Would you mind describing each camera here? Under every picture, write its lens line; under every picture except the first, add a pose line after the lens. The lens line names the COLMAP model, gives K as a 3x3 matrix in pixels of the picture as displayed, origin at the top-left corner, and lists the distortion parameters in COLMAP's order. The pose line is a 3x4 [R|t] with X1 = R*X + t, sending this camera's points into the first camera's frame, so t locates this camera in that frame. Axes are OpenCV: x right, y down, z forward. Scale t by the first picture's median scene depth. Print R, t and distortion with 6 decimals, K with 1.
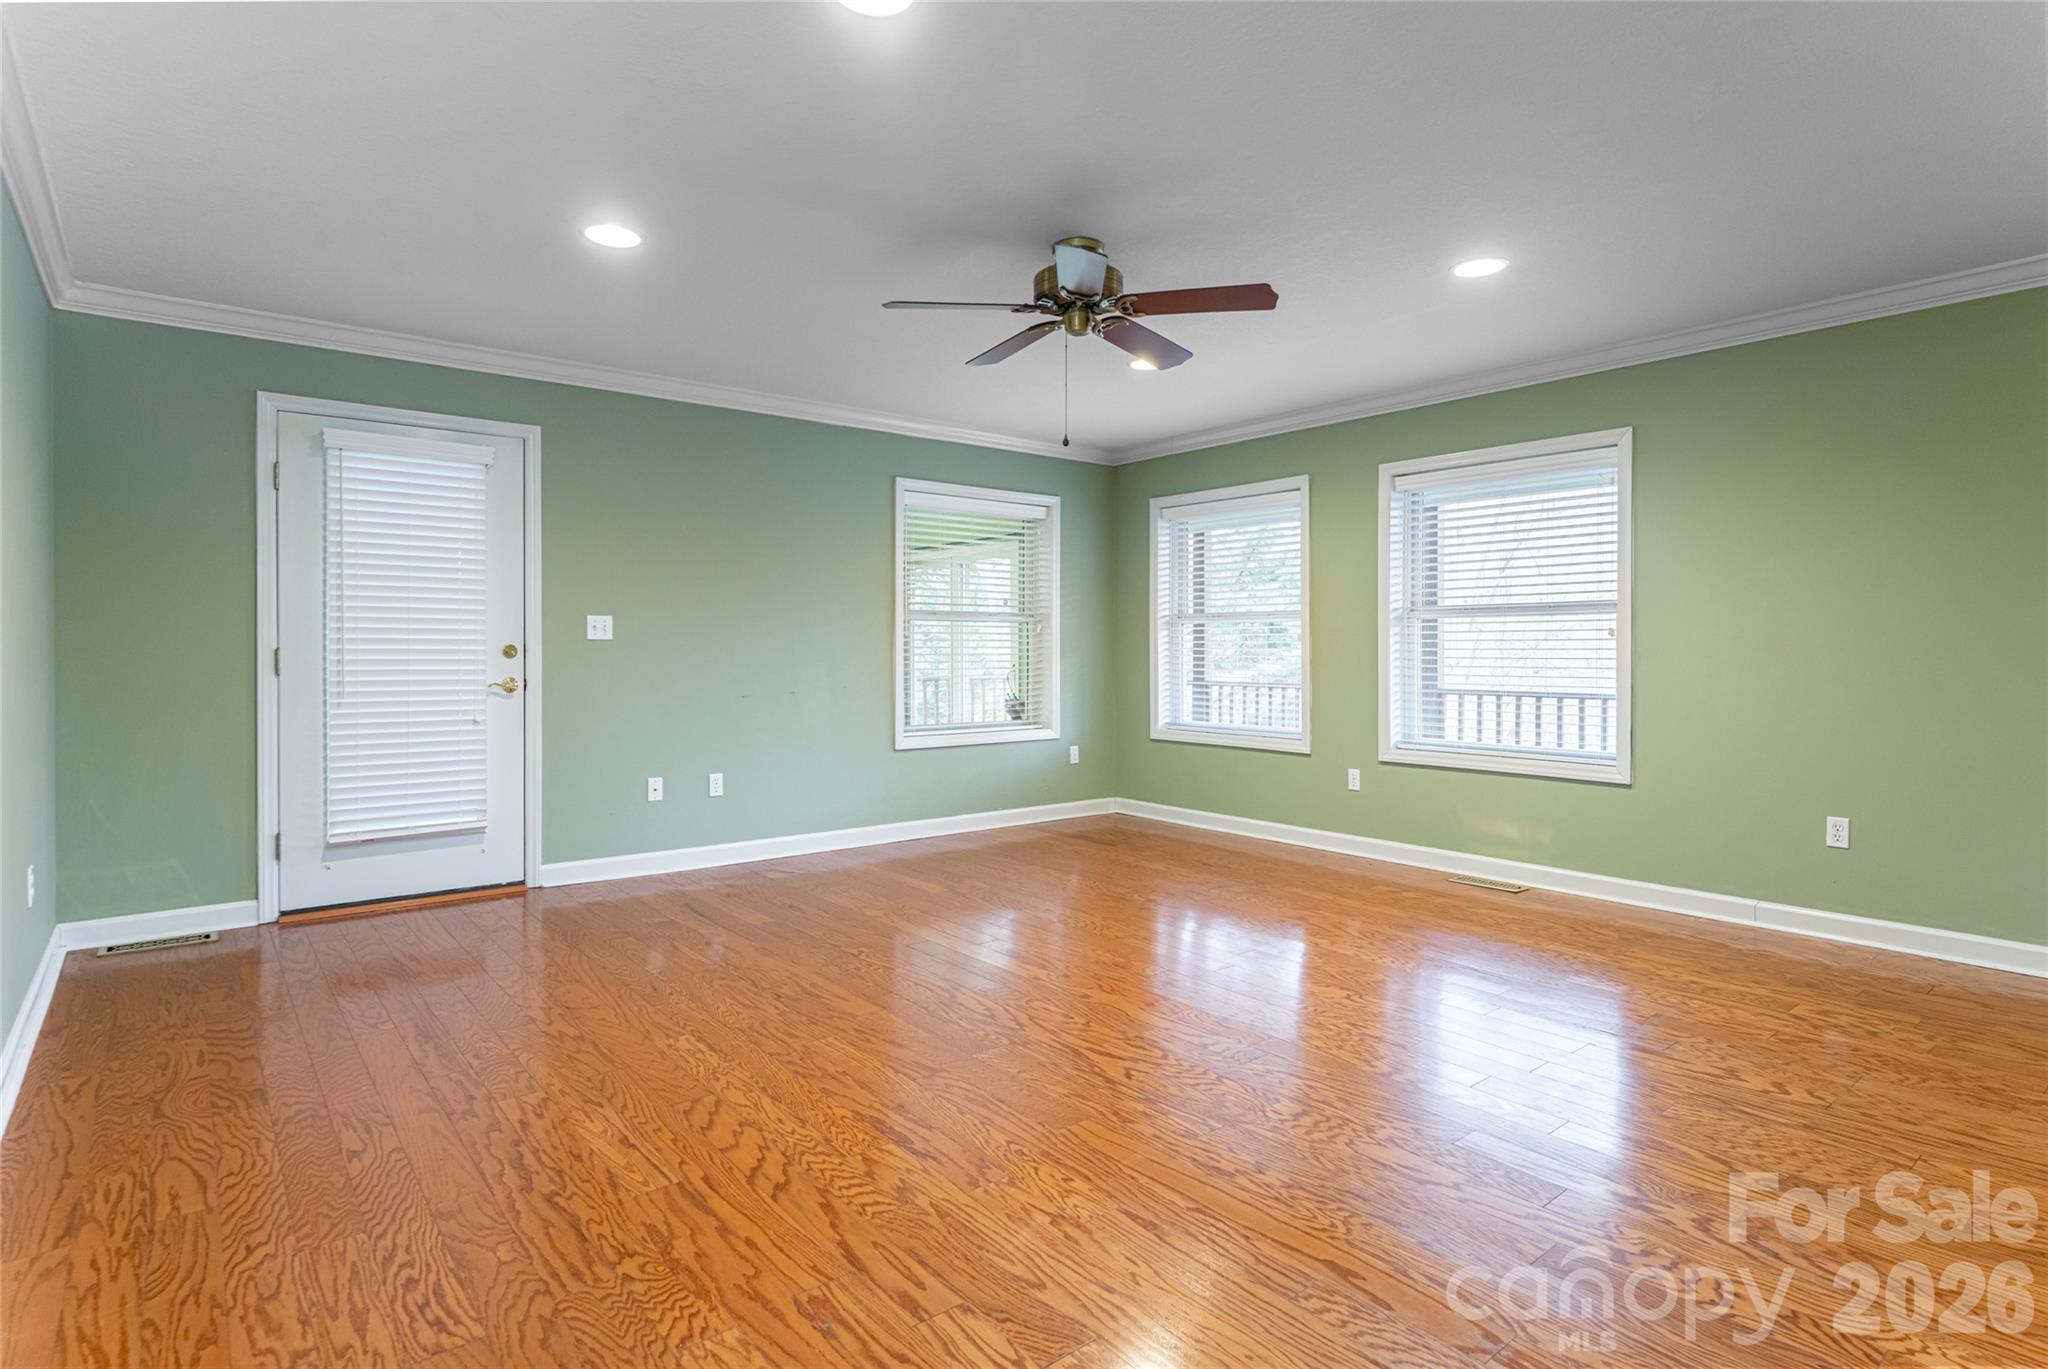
lens RADIAL K [[1055.1, 0, 1061.9], [0, 1055.1, 665.4], [0, 0, 1]] dist [0.005406, -0.000717]
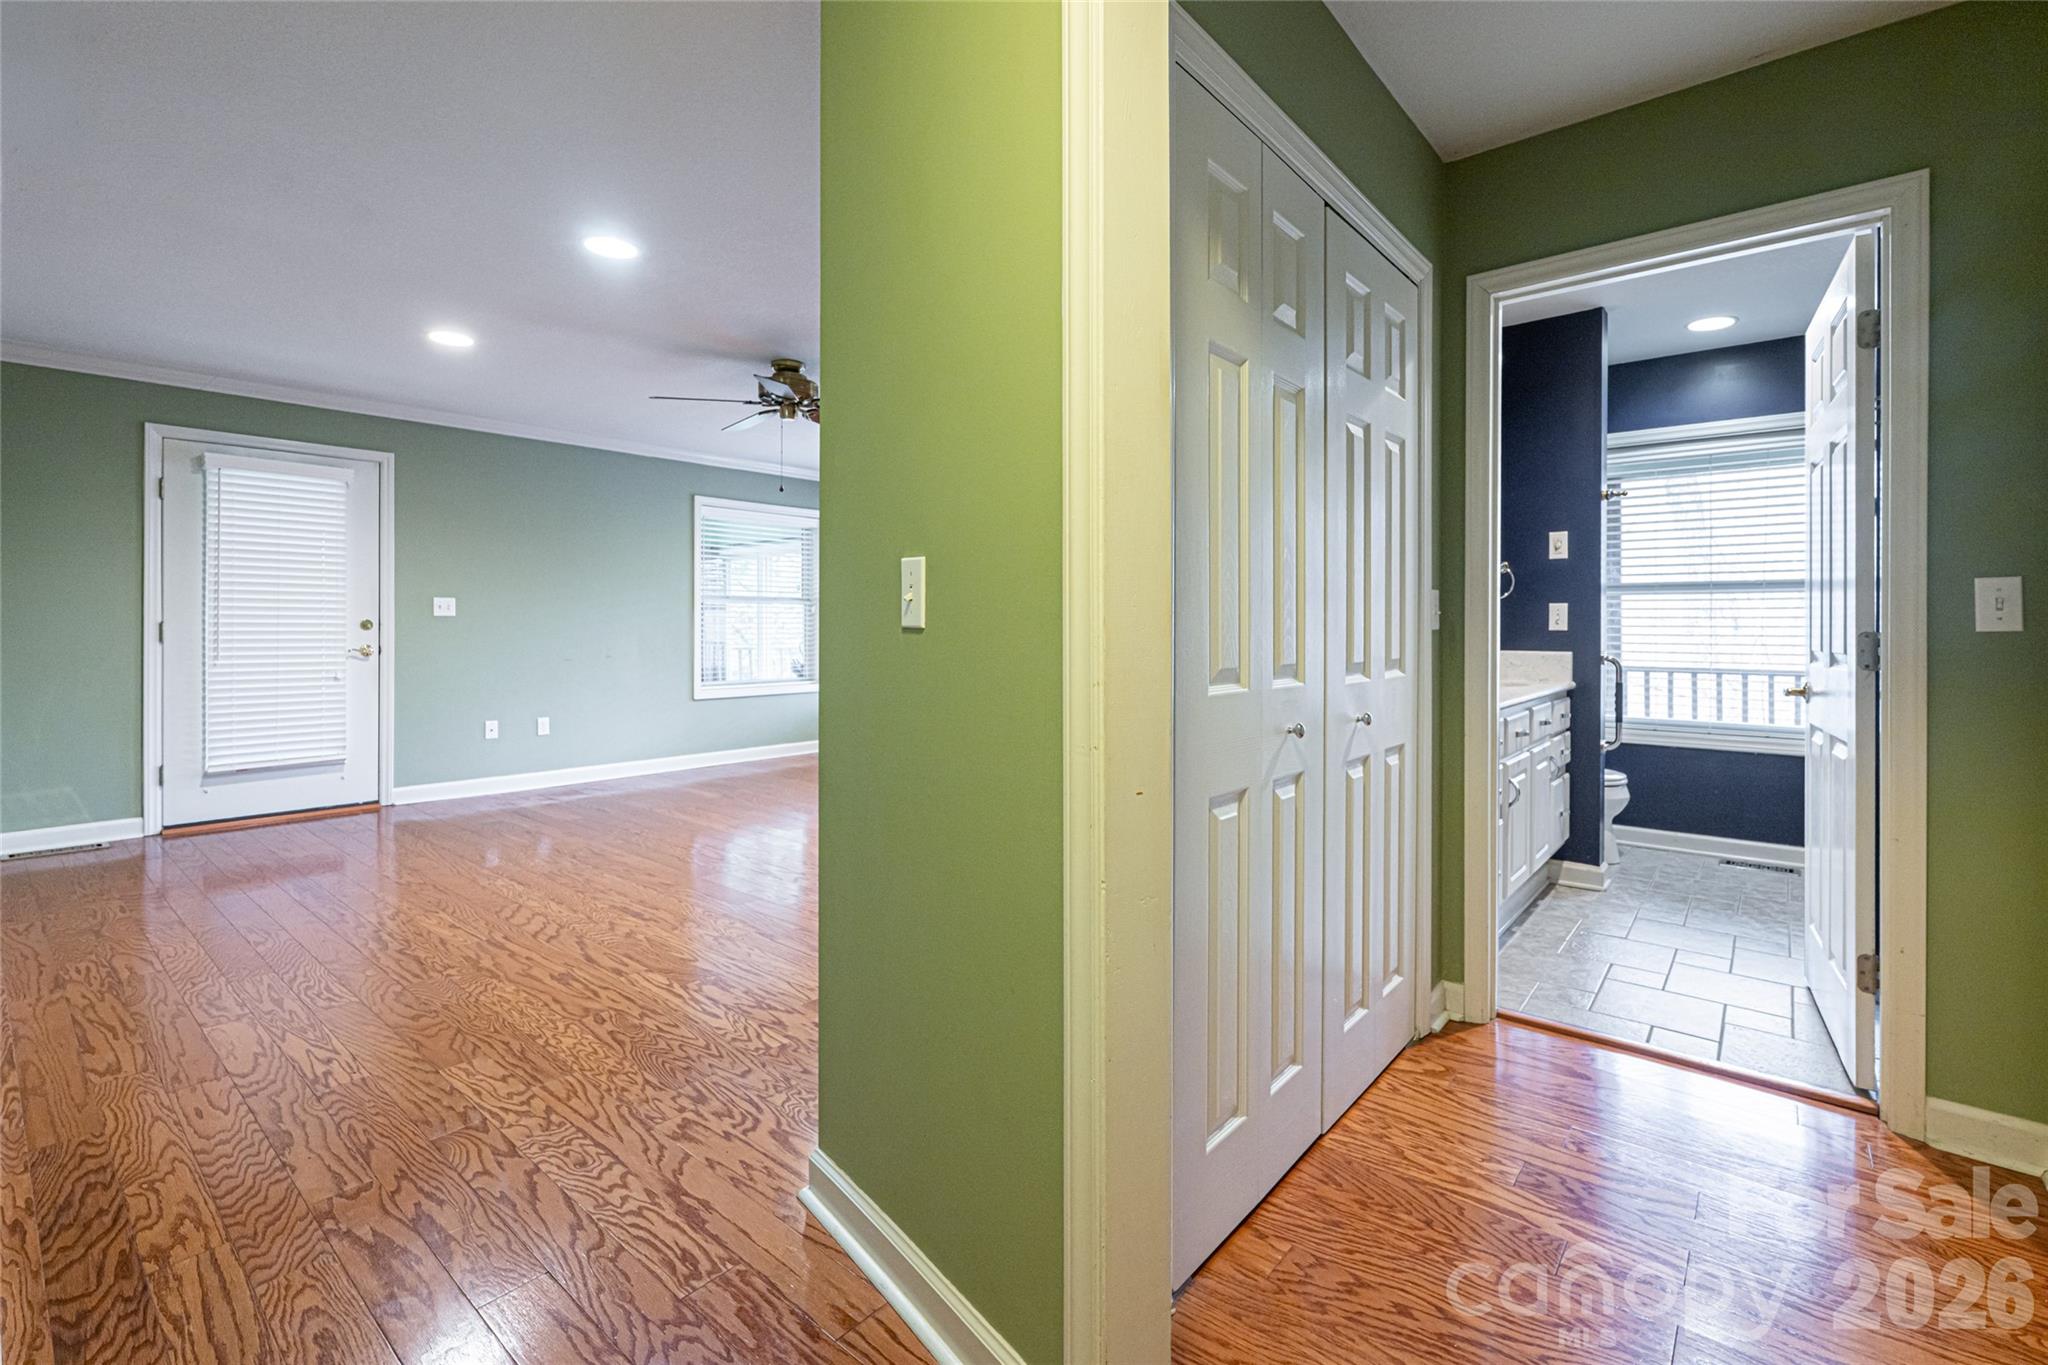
lens RADIAL K [[890.1, 0, 1074.2], [0, 890.1, 630.1], [0, 0, 1]] dist [0.003380, 0.002393]
pose [[0.981069, -0.000630, 0.193659, 0.142259], [0.002348, 0.999960, -0.008643, 0.005932], [-0.193646, 0.008934, 0.981031, -0.294175]]
